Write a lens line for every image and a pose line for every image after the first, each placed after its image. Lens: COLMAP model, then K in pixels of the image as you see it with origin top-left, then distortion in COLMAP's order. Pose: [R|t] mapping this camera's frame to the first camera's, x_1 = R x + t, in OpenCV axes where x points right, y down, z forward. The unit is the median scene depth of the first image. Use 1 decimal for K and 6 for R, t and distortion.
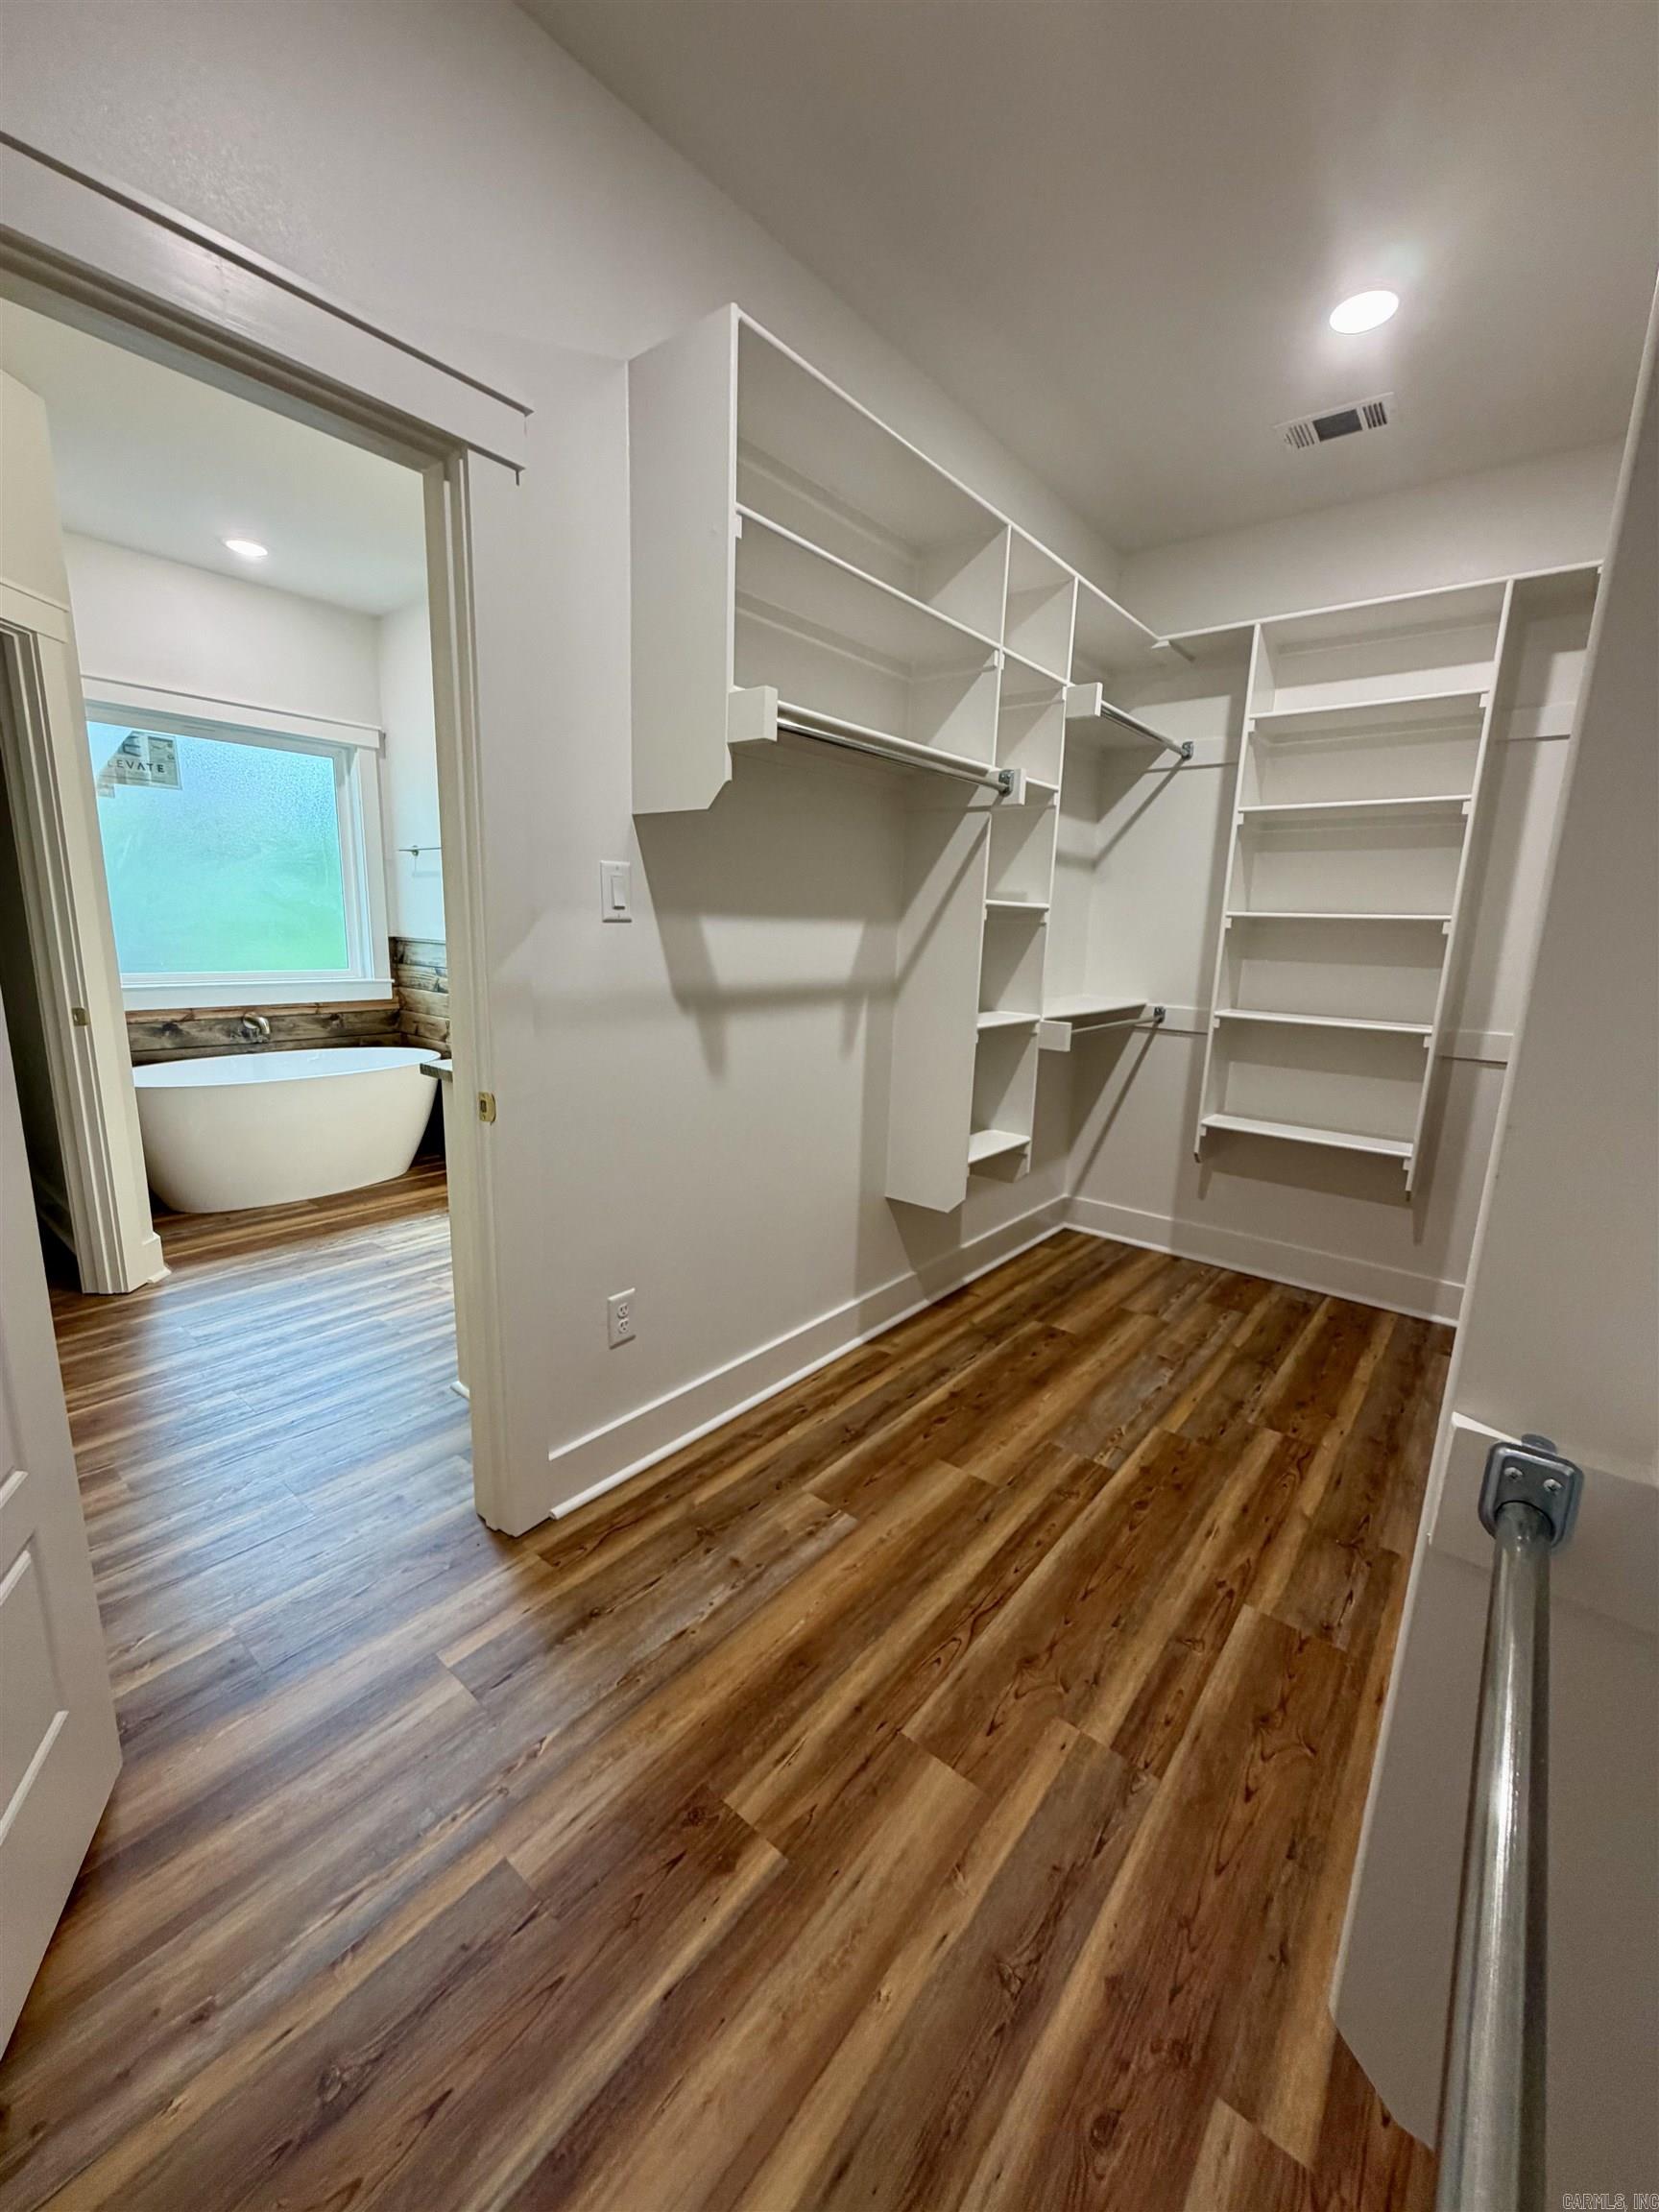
lens RADIAL K [[882.1, 0, 828.7], [0, 882.1, 1113.2], [0, 0, 1]] dist [0.000512, -0.000336]
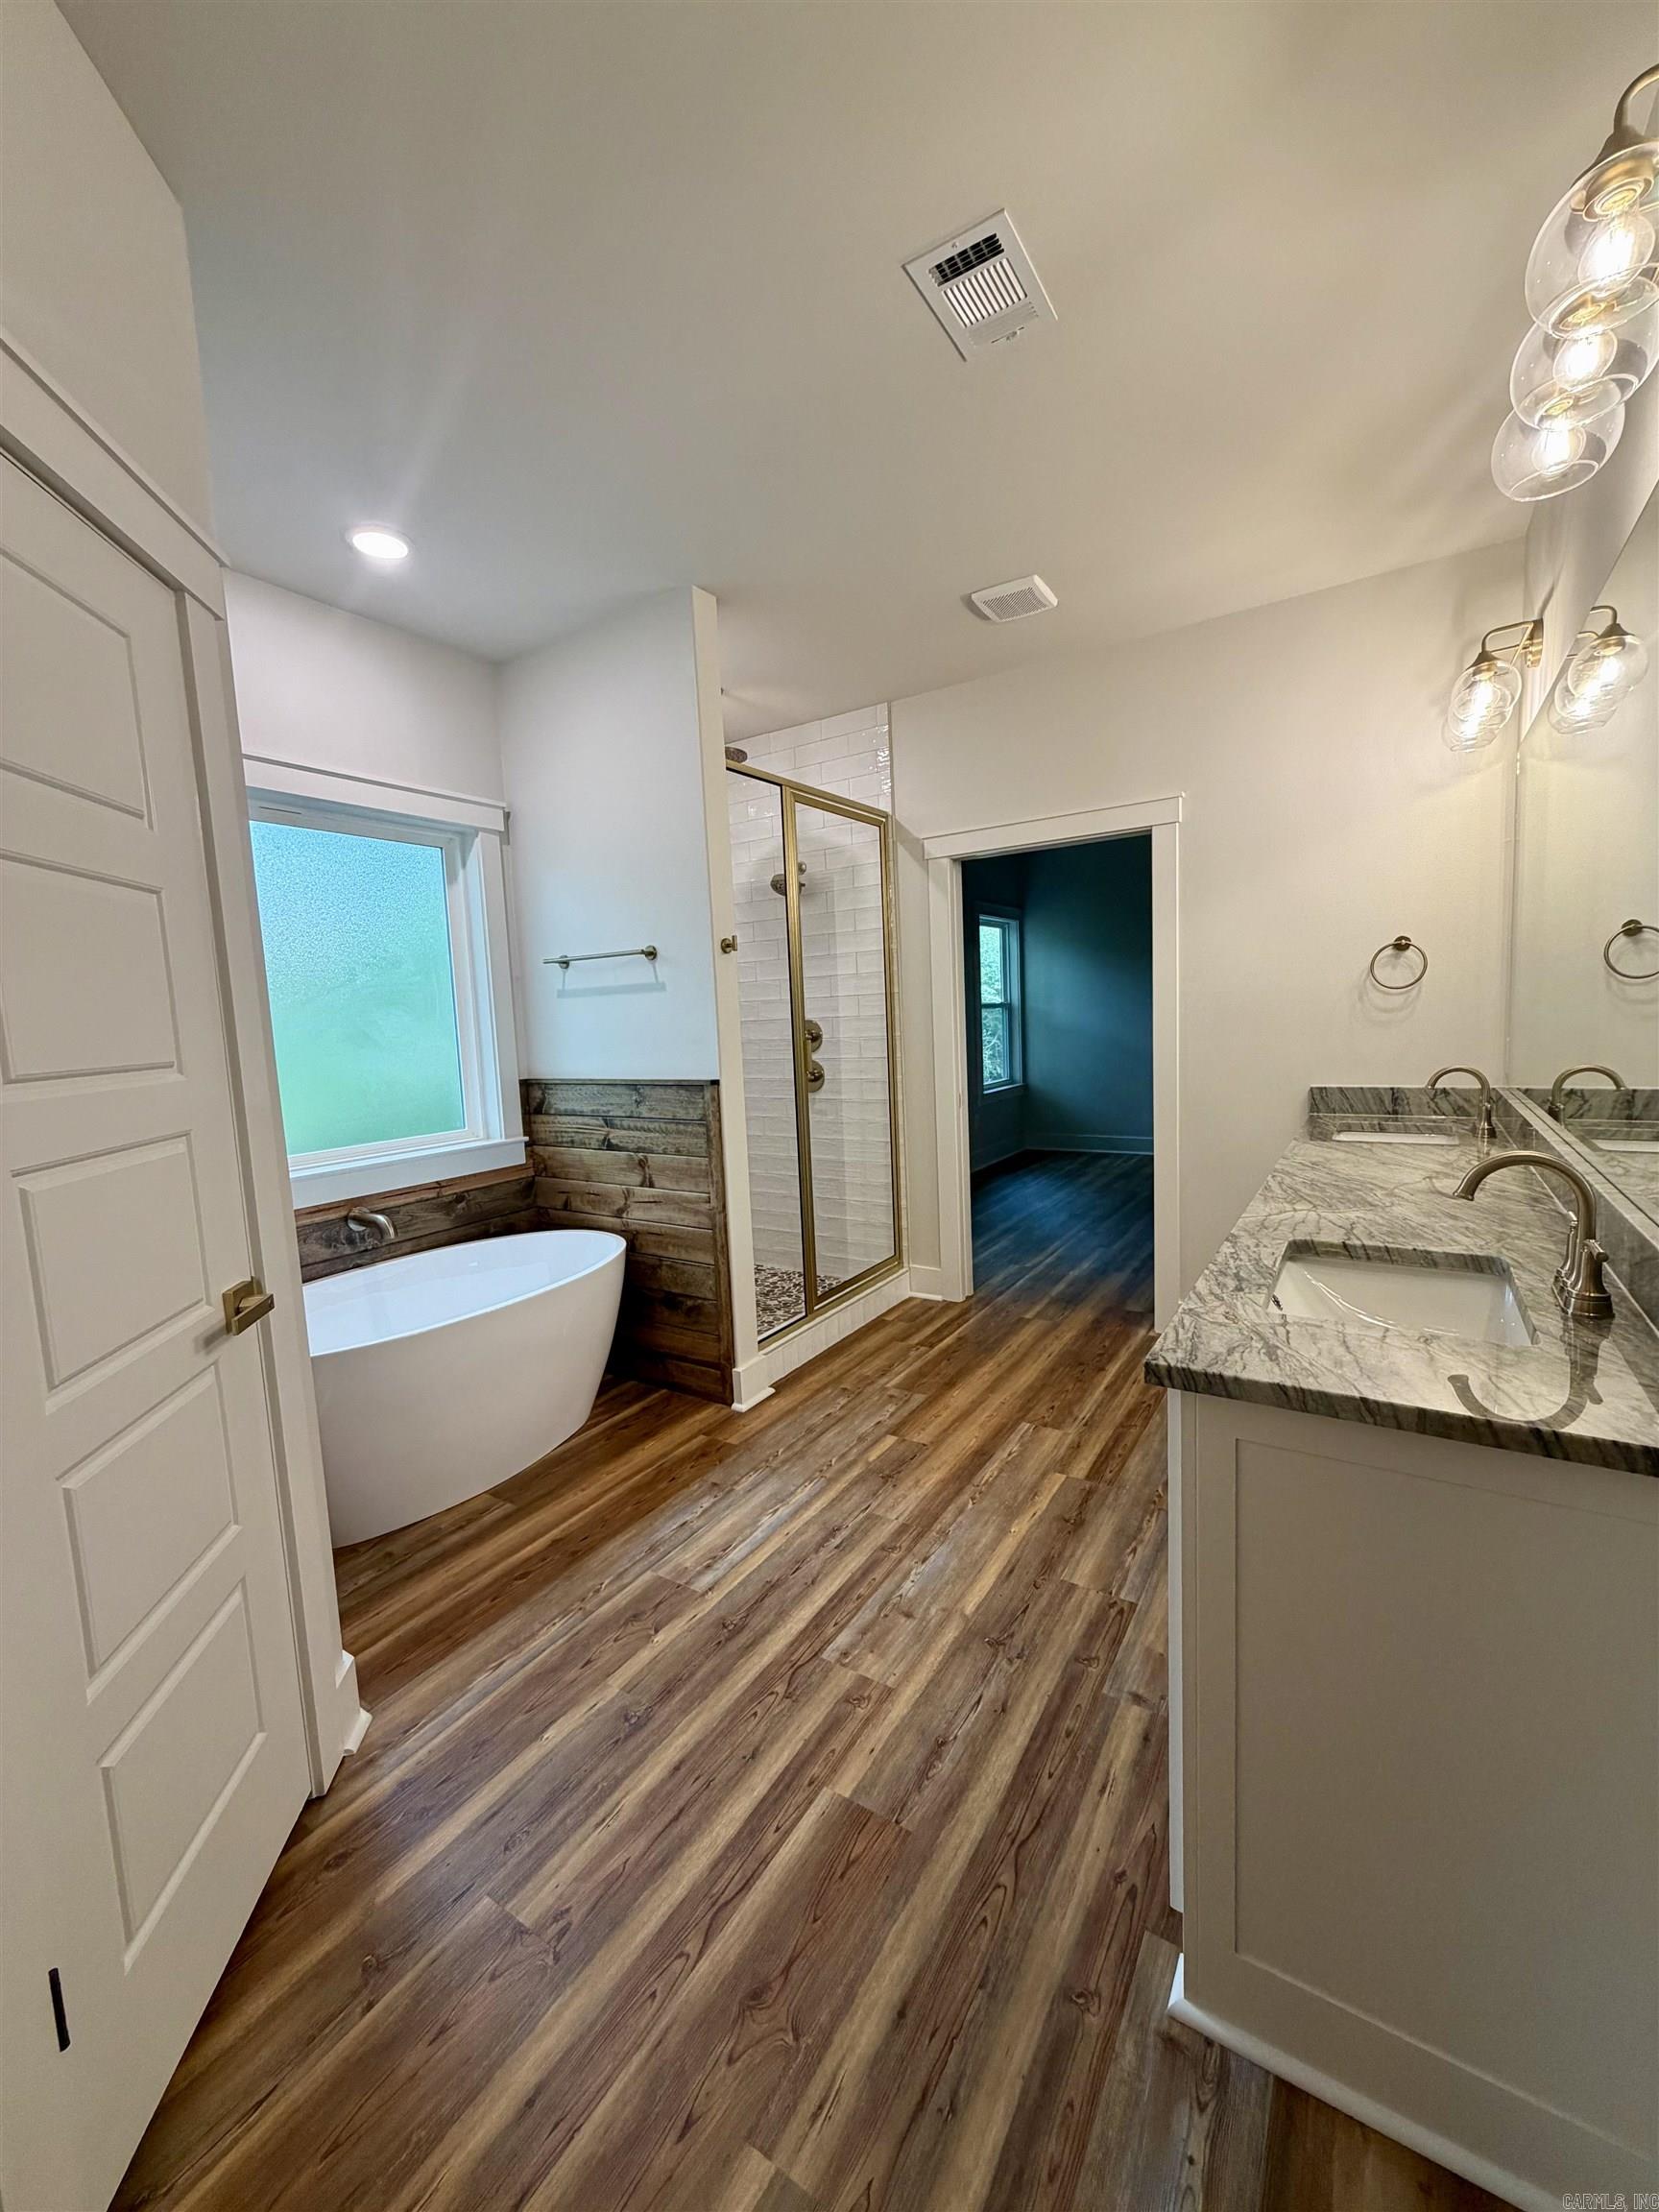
lens RADIAL K [[882.1, 0, 840.6], [0, 882.1, 1114.2], [0, 0, 1]] dist [0.000512, -0.000336]
pose [[0.990346, -0.086382, 0.108411, -0.333523], [0.096399, 0.991190, -0.090832, -0.083405], [-0.099610, 0.100406, 0.989948, 0.262869]]
